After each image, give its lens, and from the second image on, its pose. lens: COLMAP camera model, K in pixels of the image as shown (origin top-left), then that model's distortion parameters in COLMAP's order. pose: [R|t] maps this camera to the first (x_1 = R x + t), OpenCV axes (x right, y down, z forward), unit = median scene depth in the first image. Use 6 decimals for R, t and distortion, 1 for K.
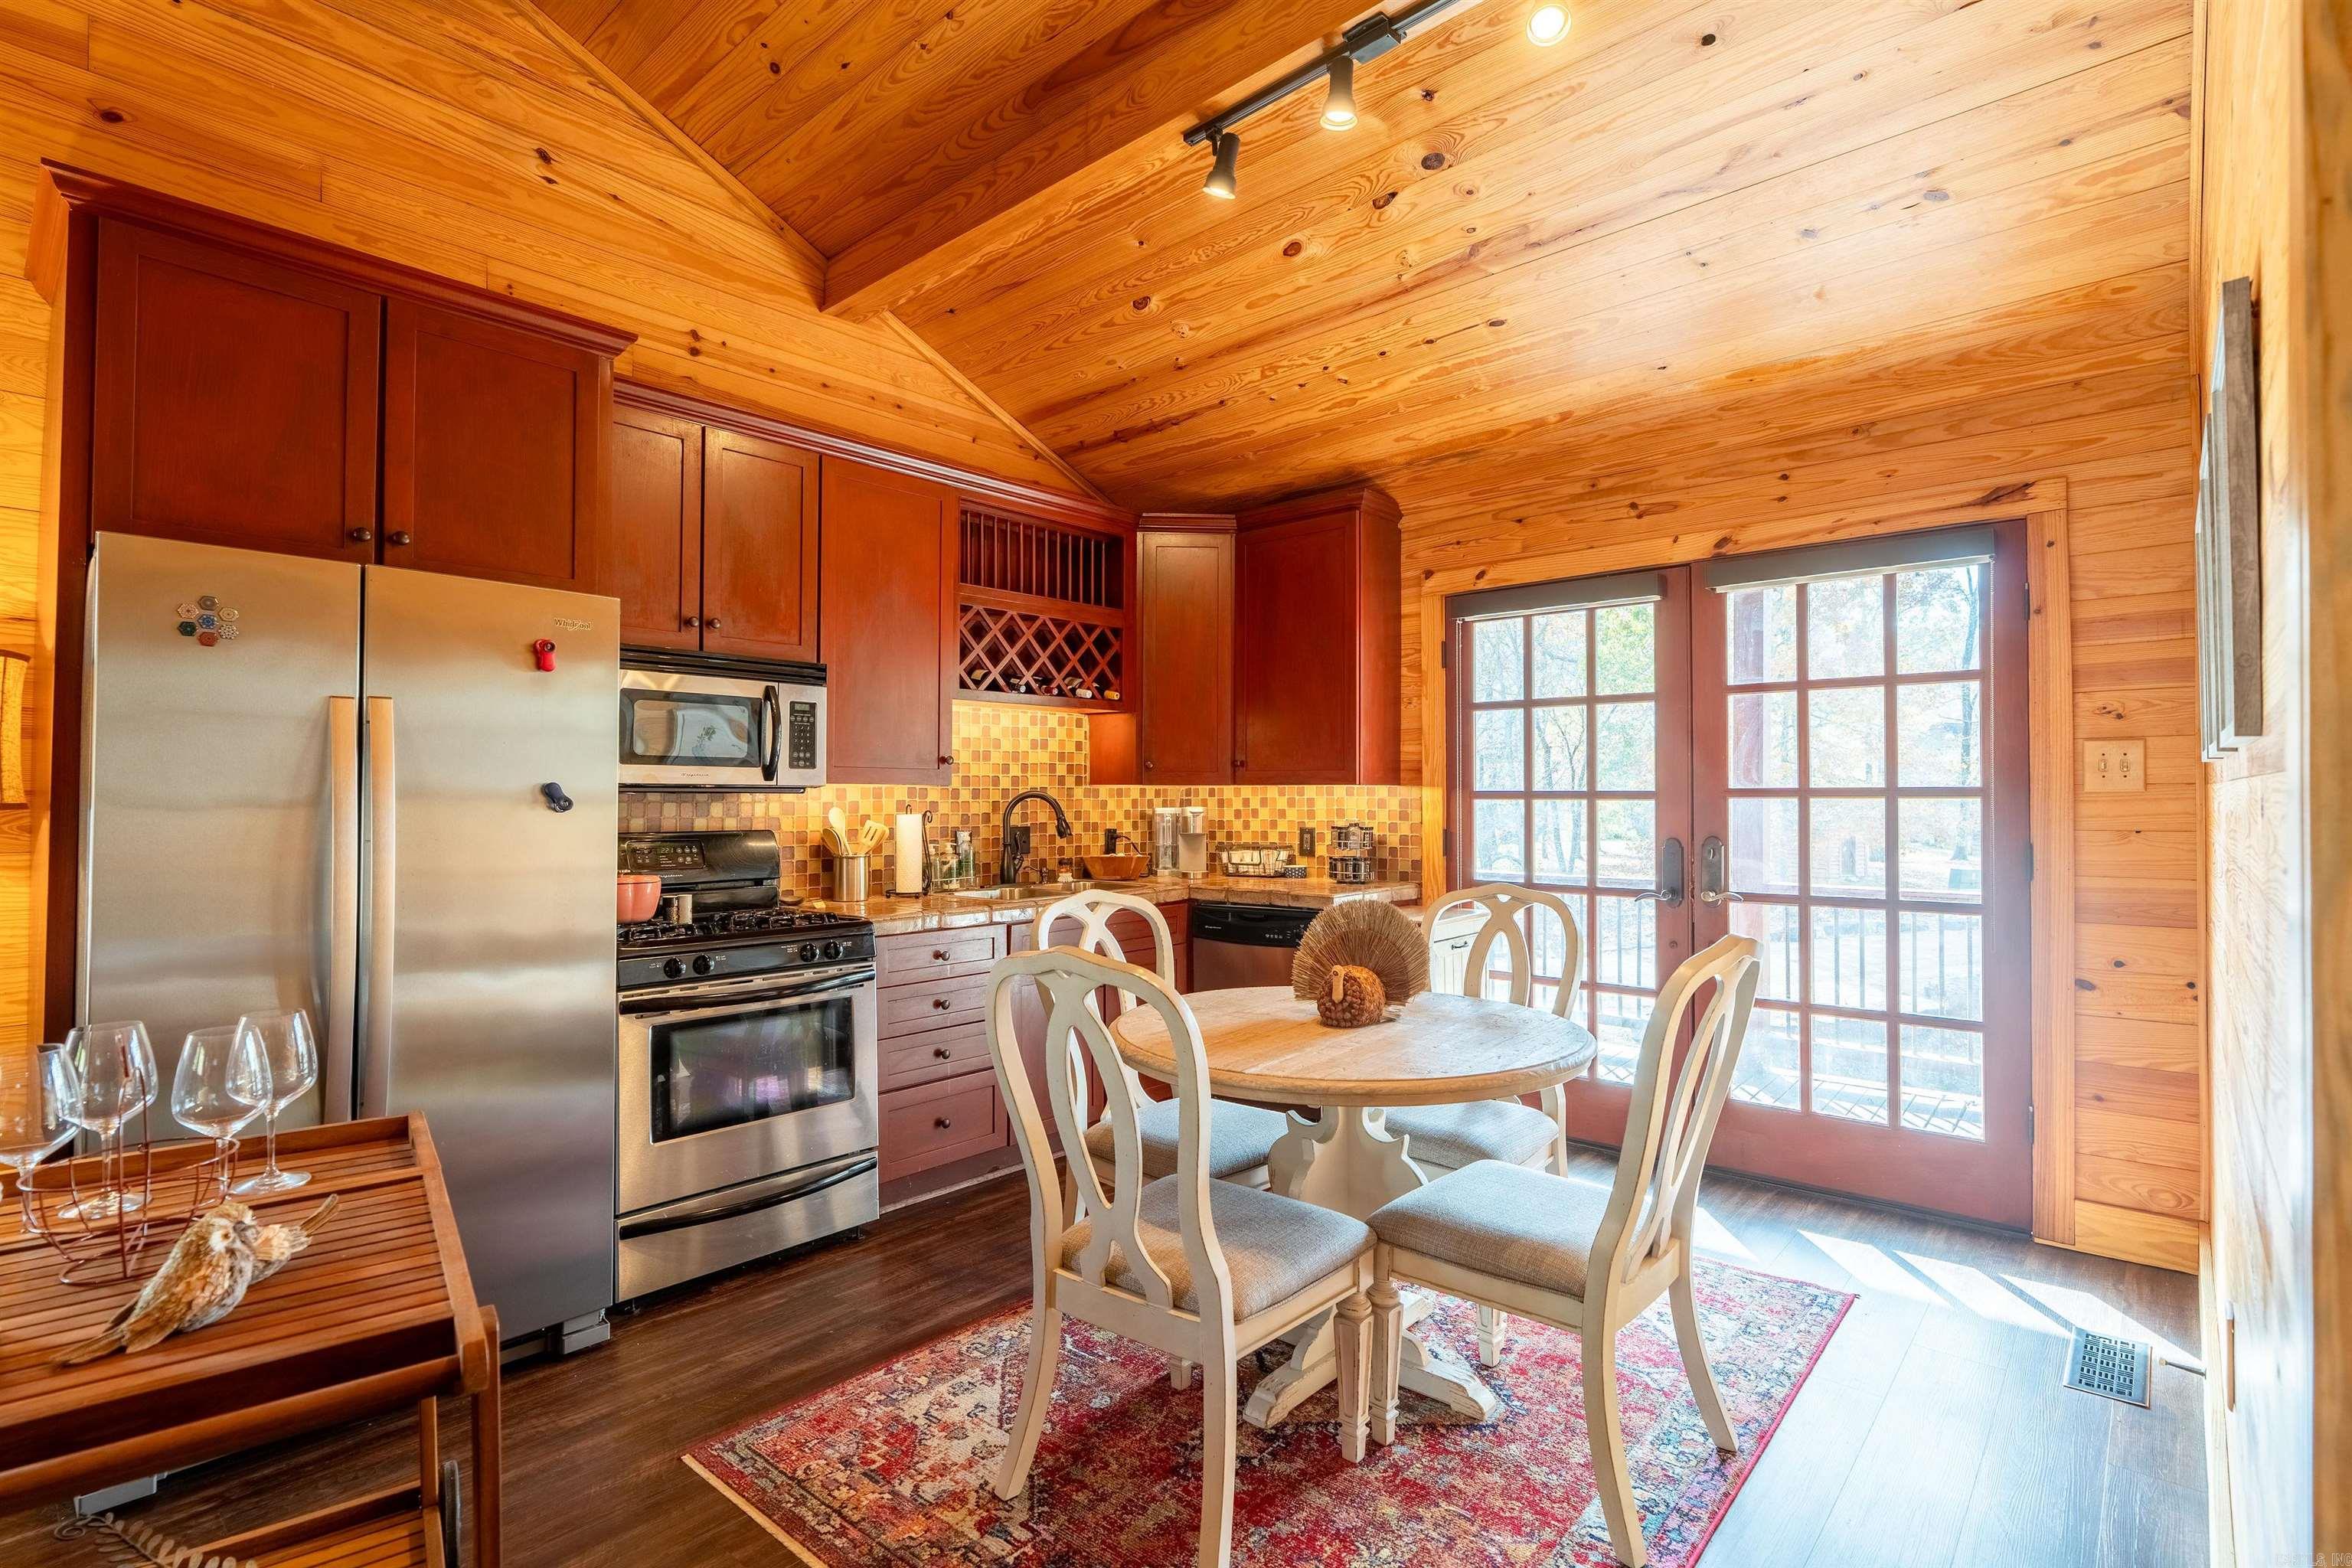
lens RADIAL K [[1120.7, 0, 1174.8], [0, 1120.7, 785.2], [0, 0, 1]] dist [-0.003386, 0.001256]
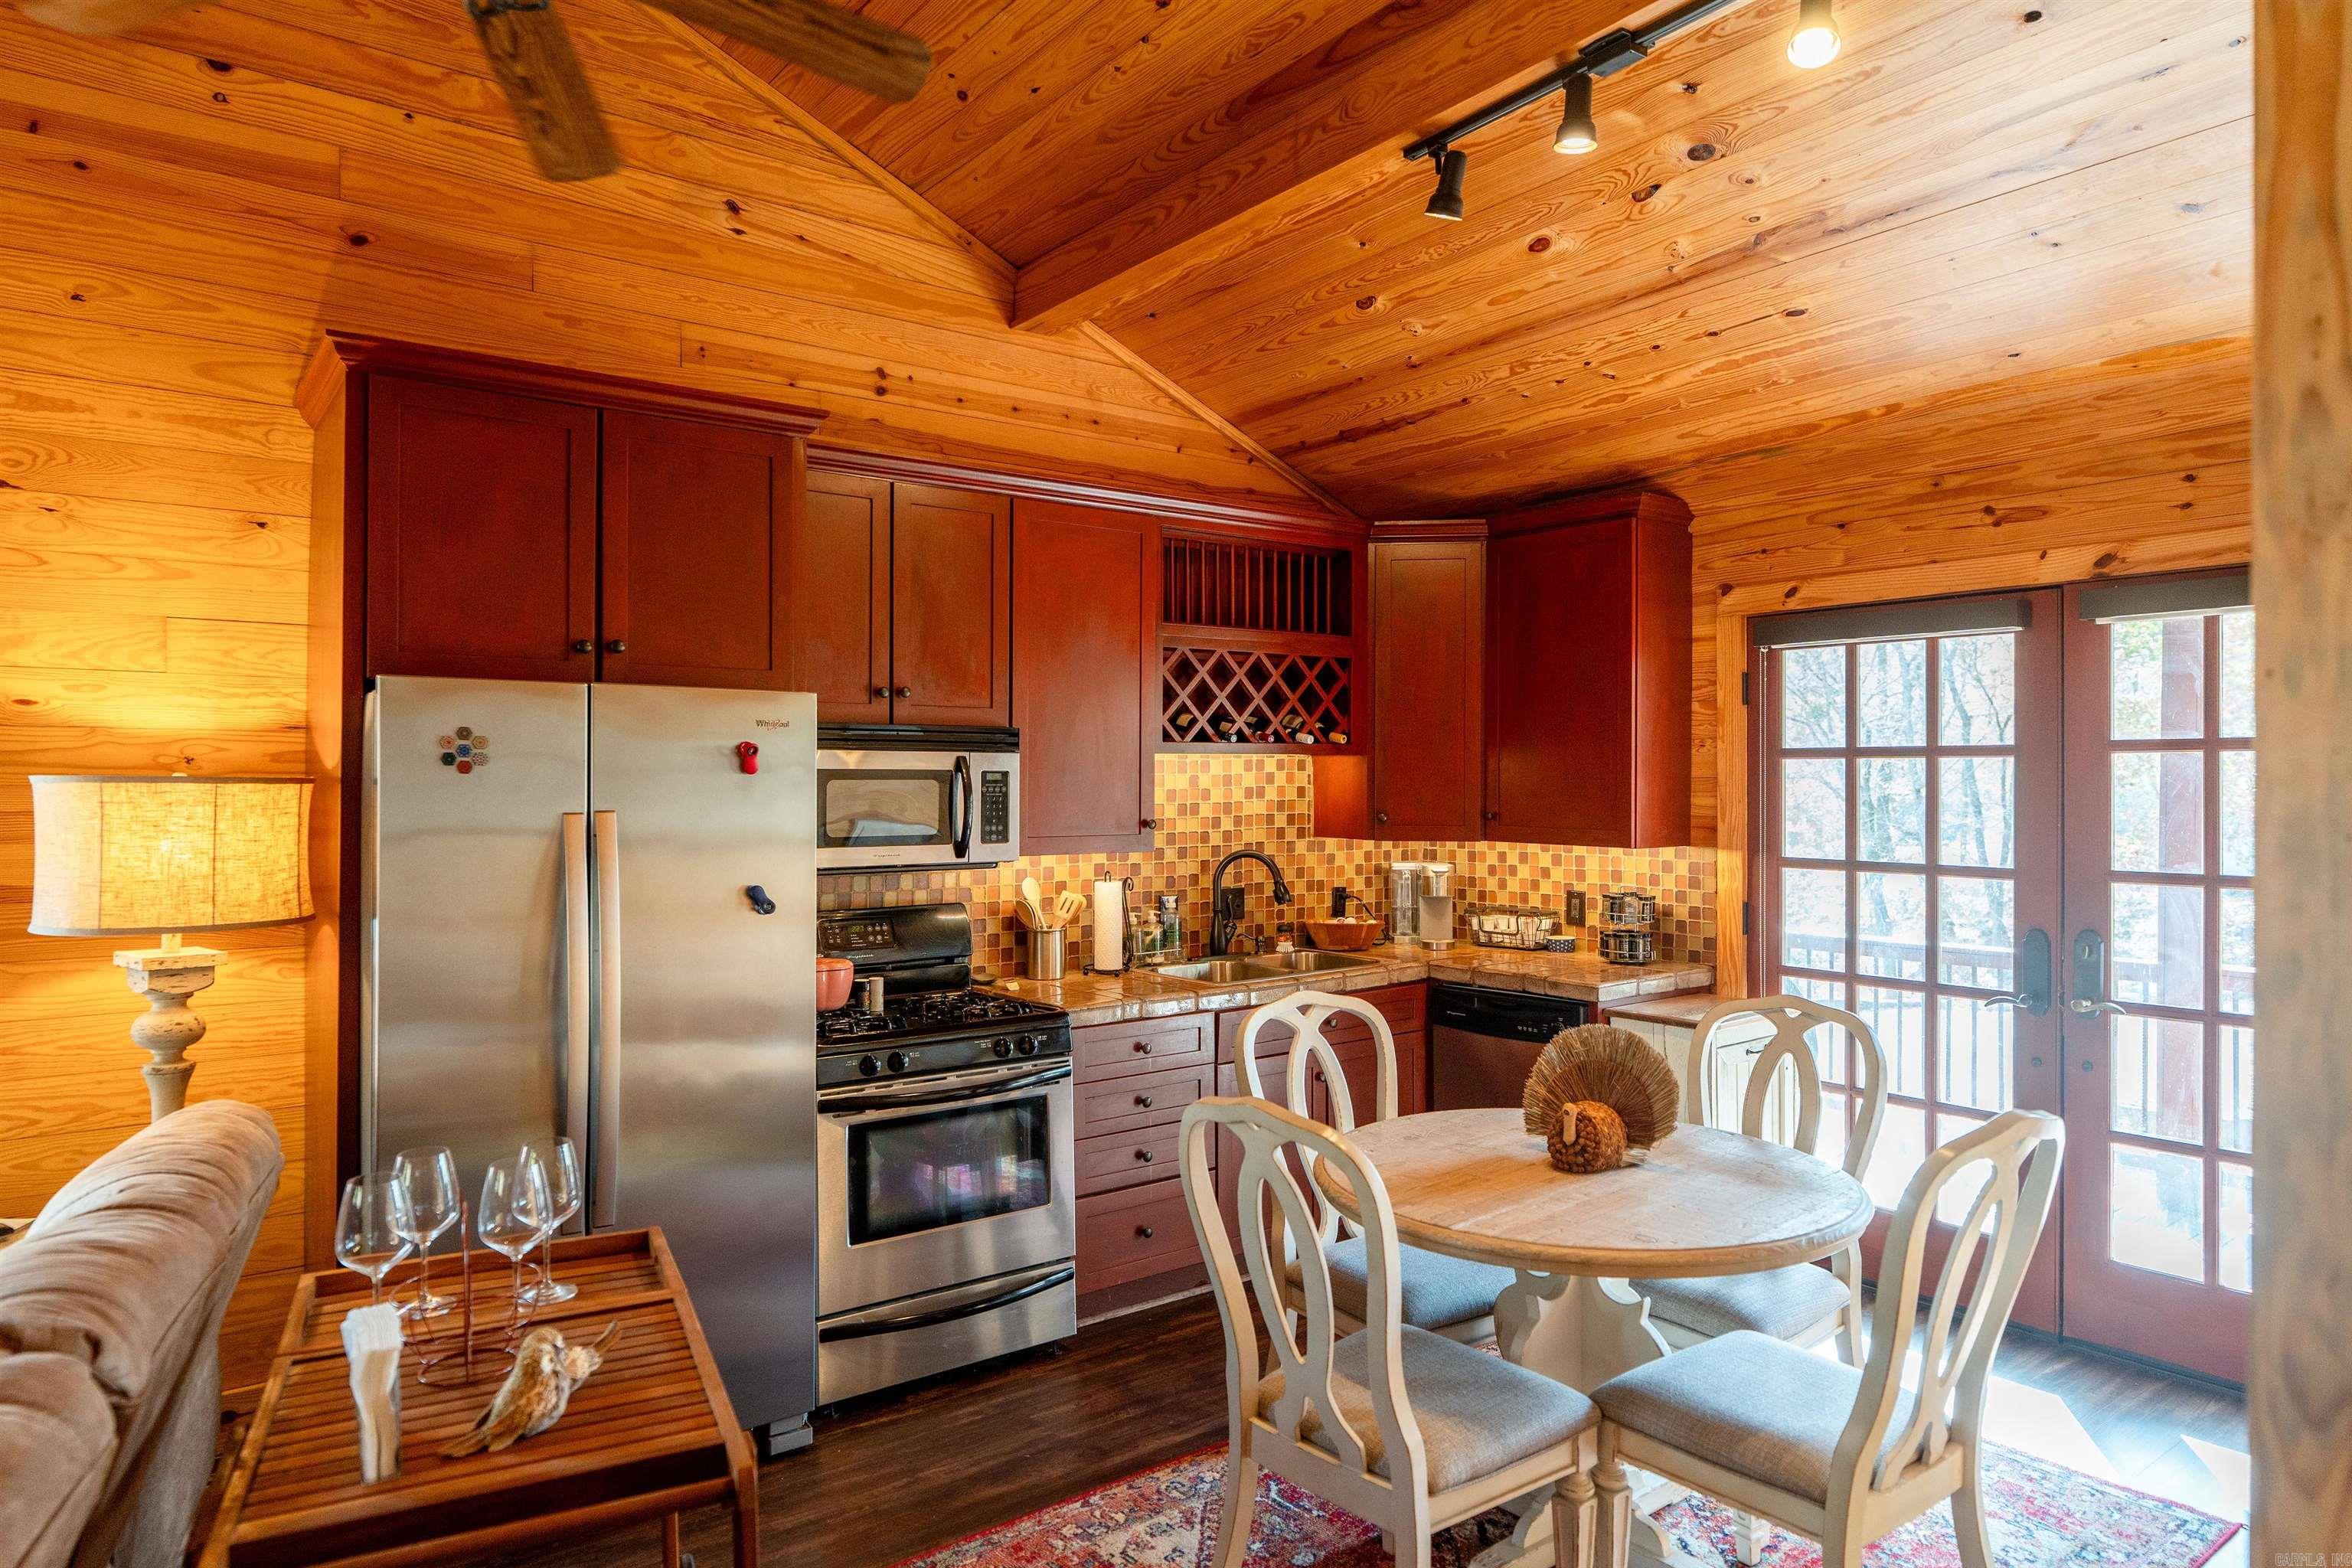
lens RADIAL K [[1422.4, 0, 1171.0], [0, 1422.4, 786.7], [0, 0, 1]] dist [0.003131, -0.001888]
pose [[0.981293, 0.000386, -0.192521, 0.039104], [0.002866, 0.999858, 0.016617, -0.084724], [0.192500, -0.016858, 0.981152, -0.131873]]
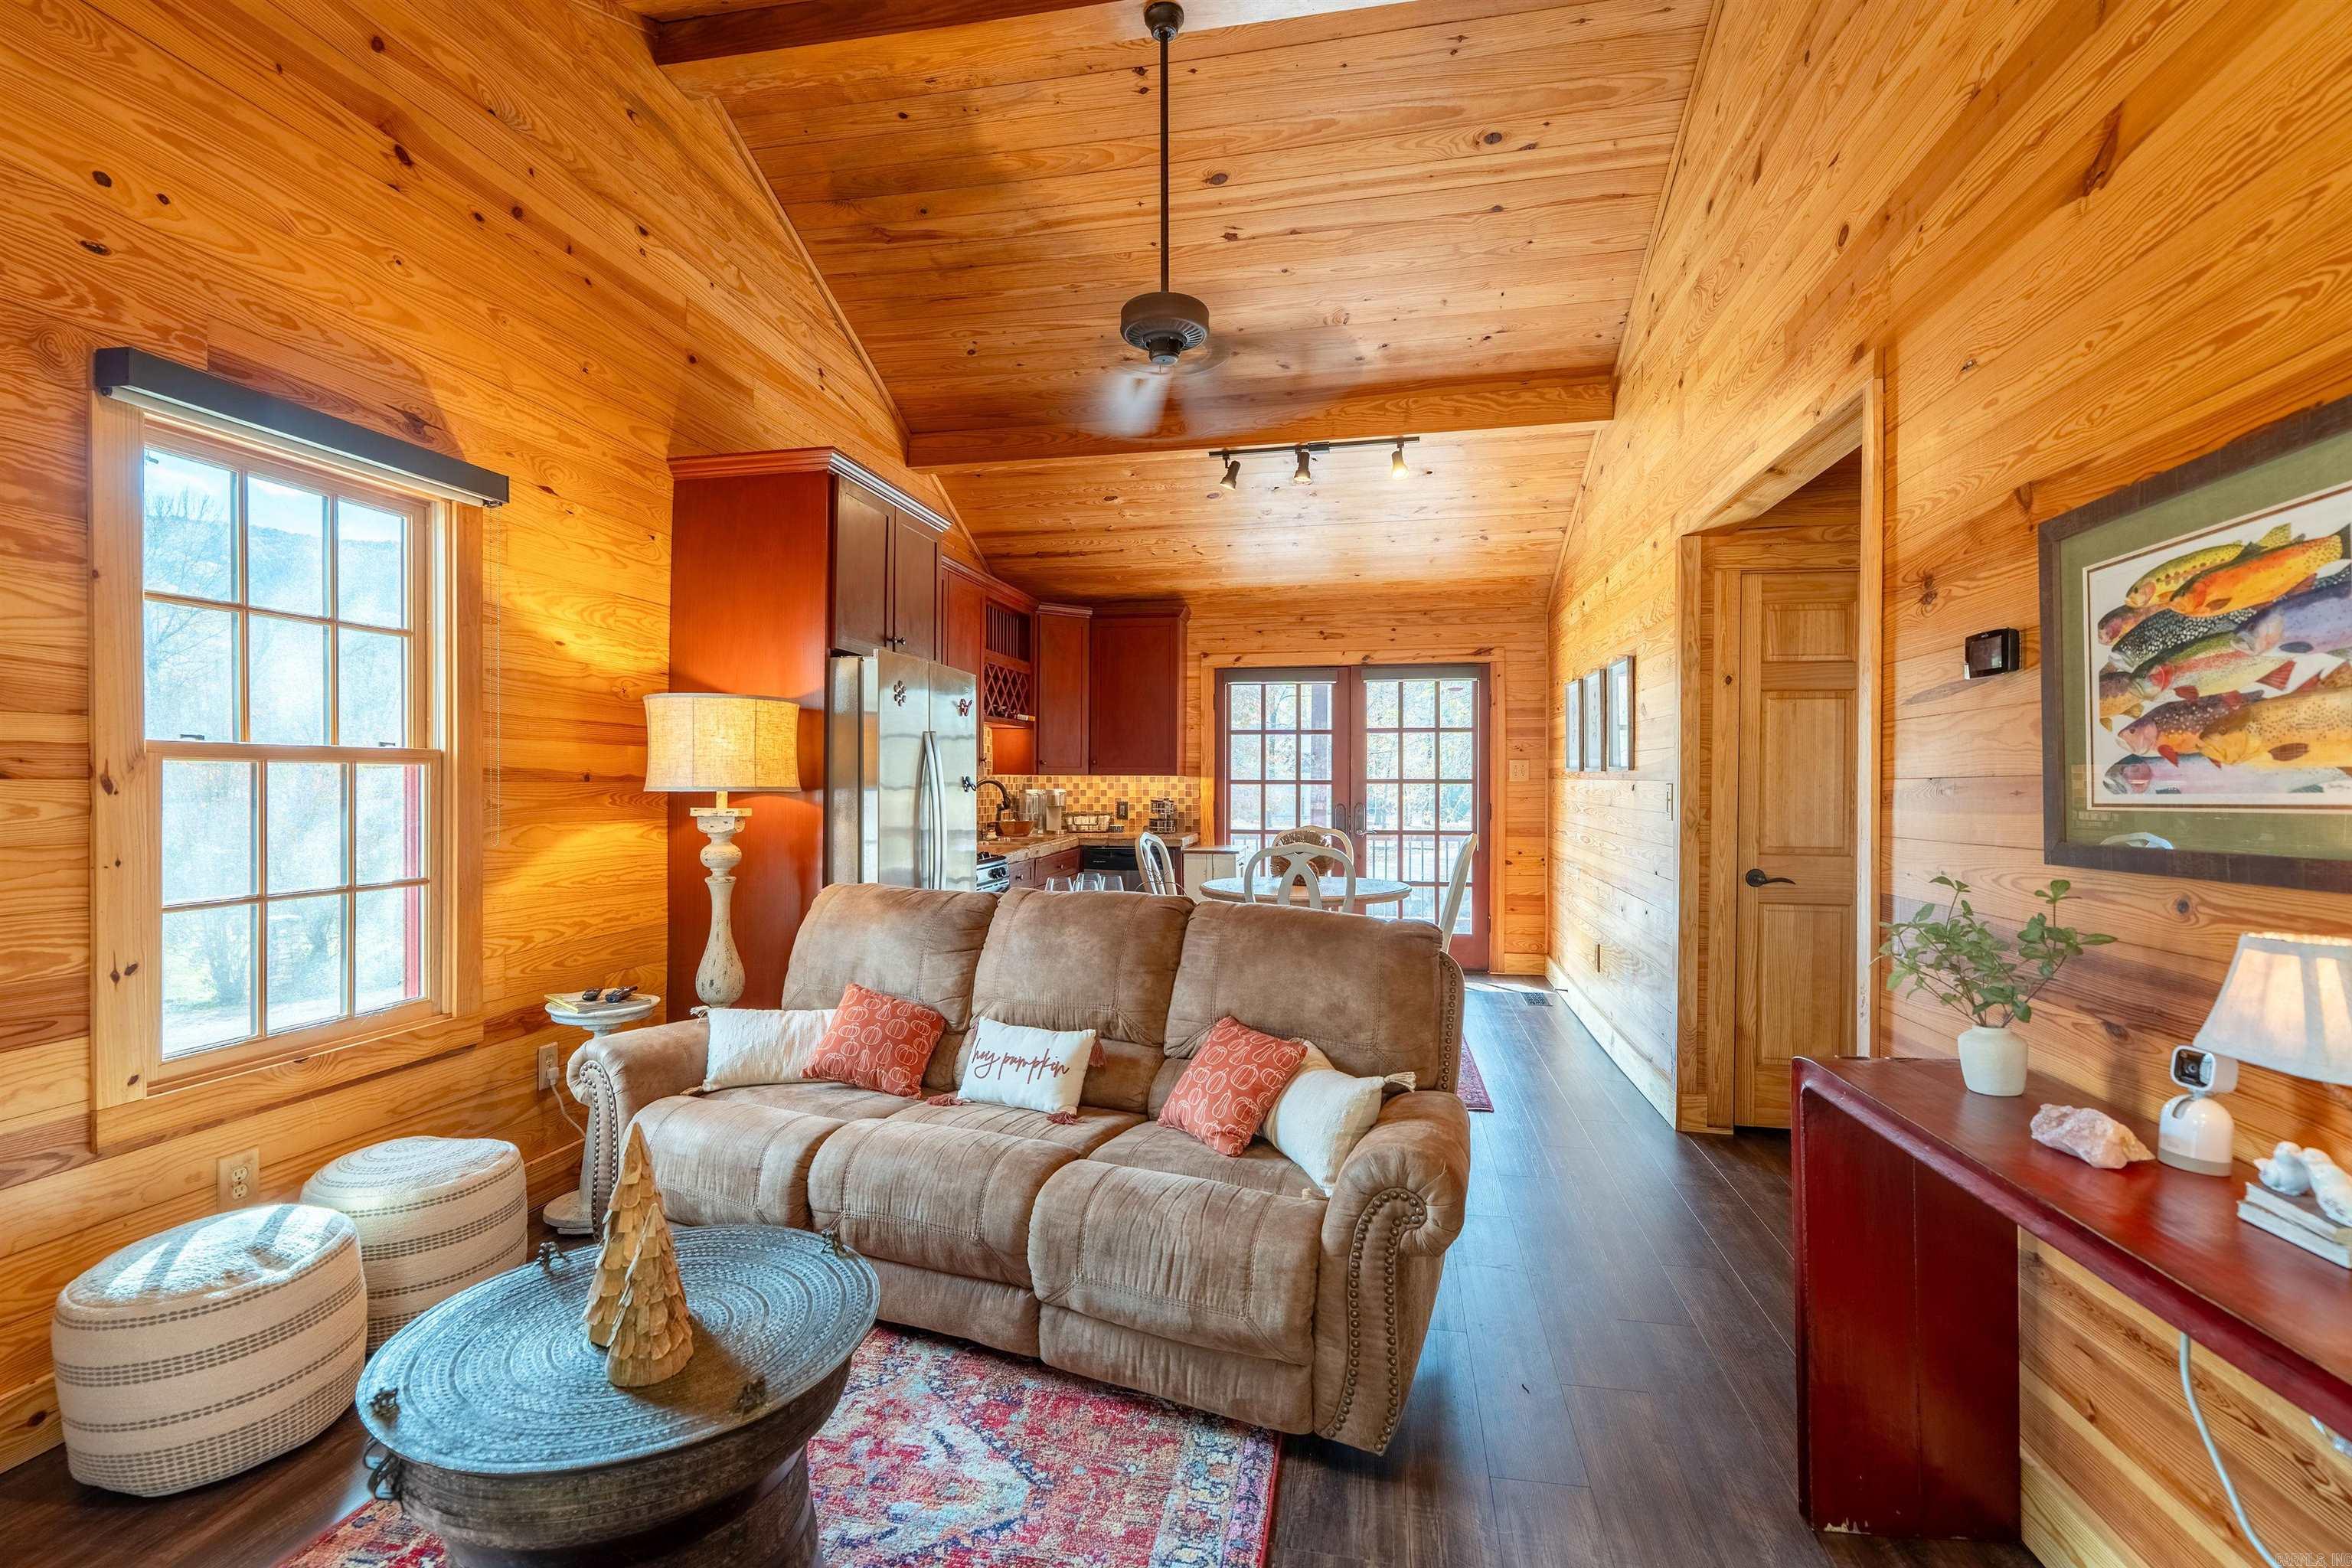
lens RADIAL K [[1065.6, 0, 1170.2], [0, 1065.6, 775.8], [0, 0, 1]] dist [-0.001032, 0.000311]
pose [[0.856740, 0.004996, 0.515725, -0.906584], [-0.007851, 0.999964, 0.003354, -0.007843], [-0.515689, -0.006923, 0.856748, -0.528580]]
